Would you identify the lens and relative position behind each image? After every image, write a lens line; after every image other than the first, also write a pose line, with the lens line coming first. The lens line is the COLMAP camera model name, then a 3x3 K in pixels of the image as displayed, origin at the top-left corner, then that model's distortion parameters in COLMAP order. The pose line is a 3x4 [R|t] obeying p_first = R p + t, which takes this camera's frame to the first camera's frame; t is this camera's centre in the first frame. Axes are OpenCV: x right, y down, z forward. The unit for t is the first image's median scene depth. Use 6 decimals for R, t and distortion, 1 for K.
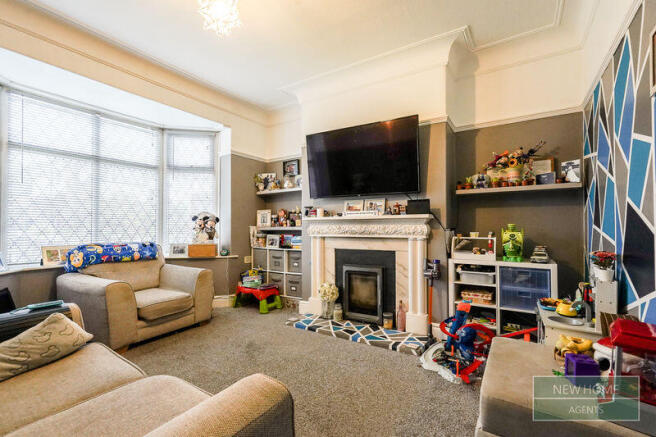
lens RADIAL K [[303.7, 0, 329.2], [0, 303.7, 228.3], [0, 0, 1]] dist [-0.000129, -0.000057]
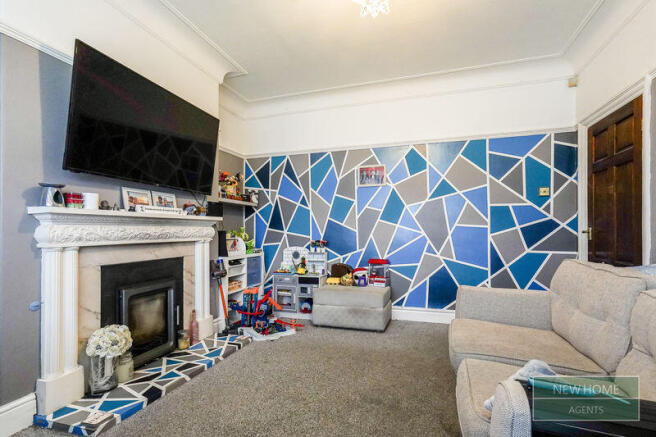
lens RADIAL K [[303.7, 0, 329.2], [0, 303.7, 228.3], [0, 0, 1]] dist [-0.000129, -0.000057]
pose [[-0.248418, 0.008703, 0.968614, -0.724687], [0.004052, 0.999960, -0.007945, 0.002625], [-0.968645, 0.001951, -0.248443, 0.808535]]
